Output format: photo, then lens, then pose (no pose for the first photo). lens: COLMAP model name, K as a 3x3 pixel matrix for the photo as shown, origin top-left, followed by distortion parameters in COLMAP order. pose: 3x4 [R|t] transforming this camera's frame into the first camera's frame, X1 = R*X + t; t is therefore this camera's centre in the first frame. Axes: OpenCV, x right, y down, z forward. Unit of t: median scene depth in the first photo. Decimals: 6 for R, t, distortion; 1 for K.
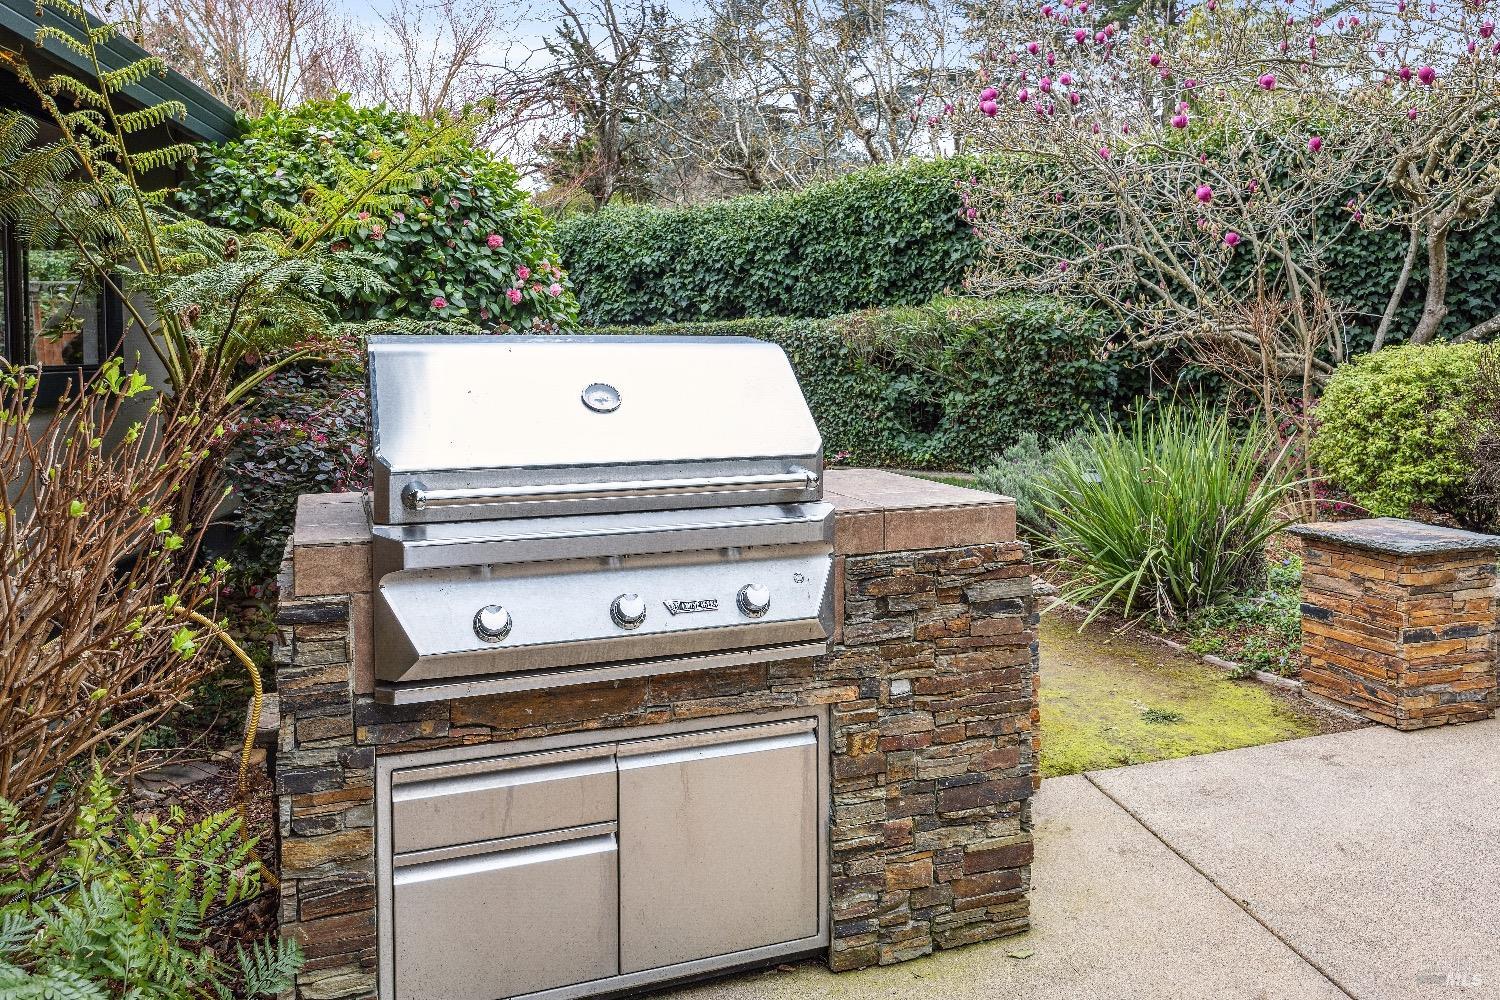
lens RADIAL K [[1137.1, 0, 749.2], [0, 1137.1, 499.9], [0, 0, 1]] dist [0.000861, 0.000264]
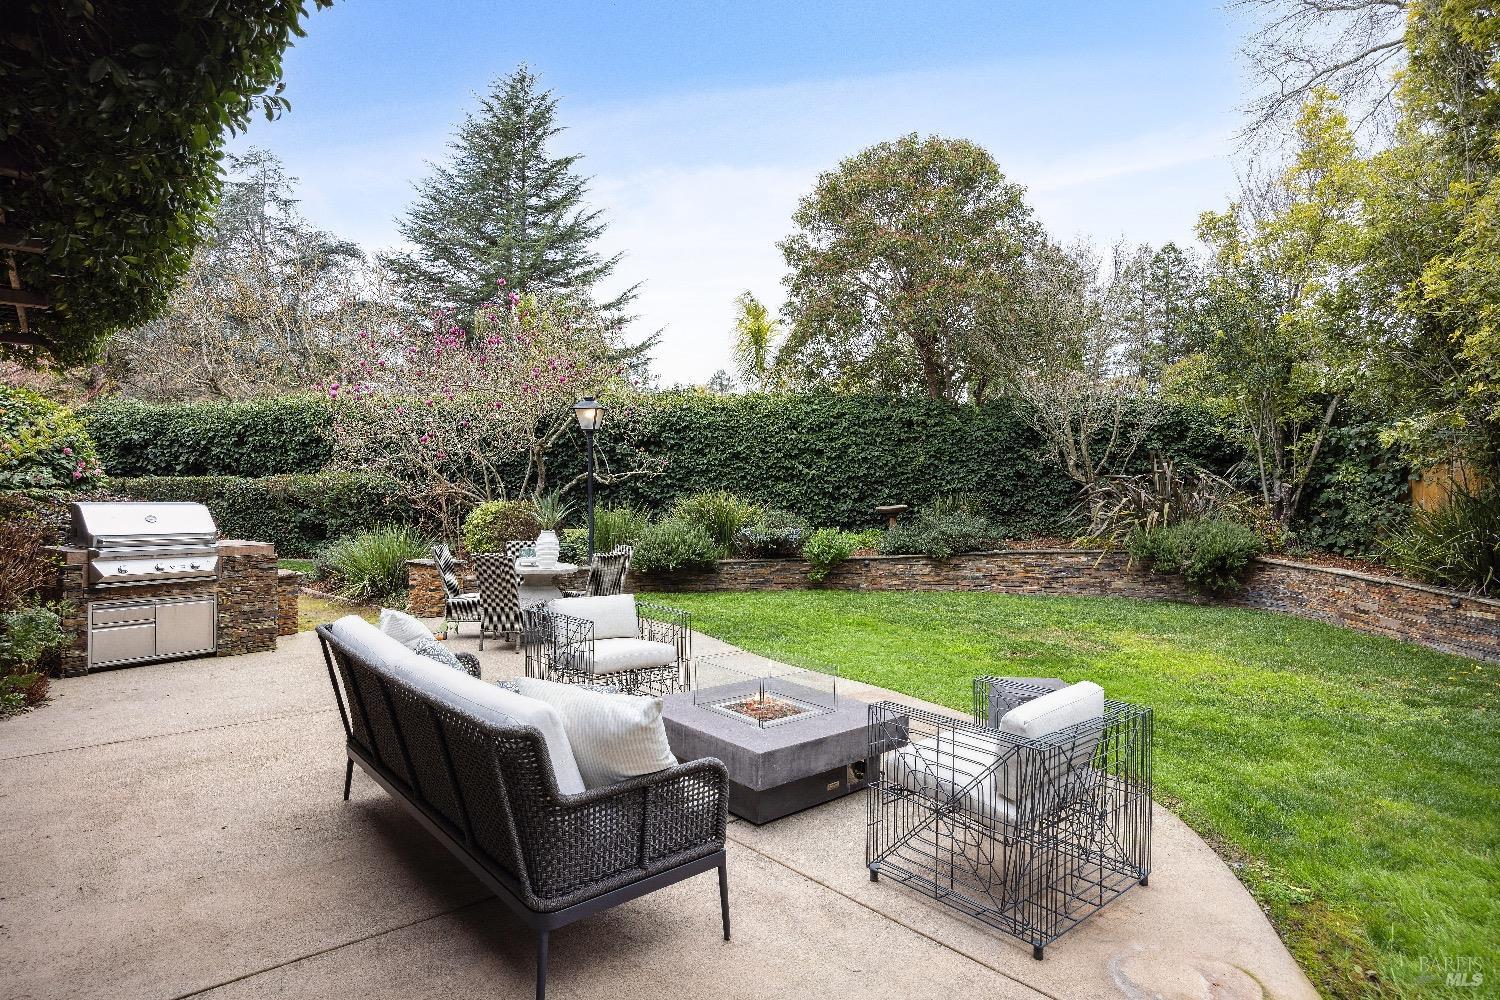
lens RADIAL K [[814.9, 0, 747.7], [0, 814.9, 499.8], [0, 0, 1]] dist [0.001116, 0.002281]
pose [[0.839287, 0.014990, 0.543482, 0.016850], [0.049235, 0.993417, -0.103433, 0.057751], [-0.541455, 0.113569, 0.833024, -0.601184]]
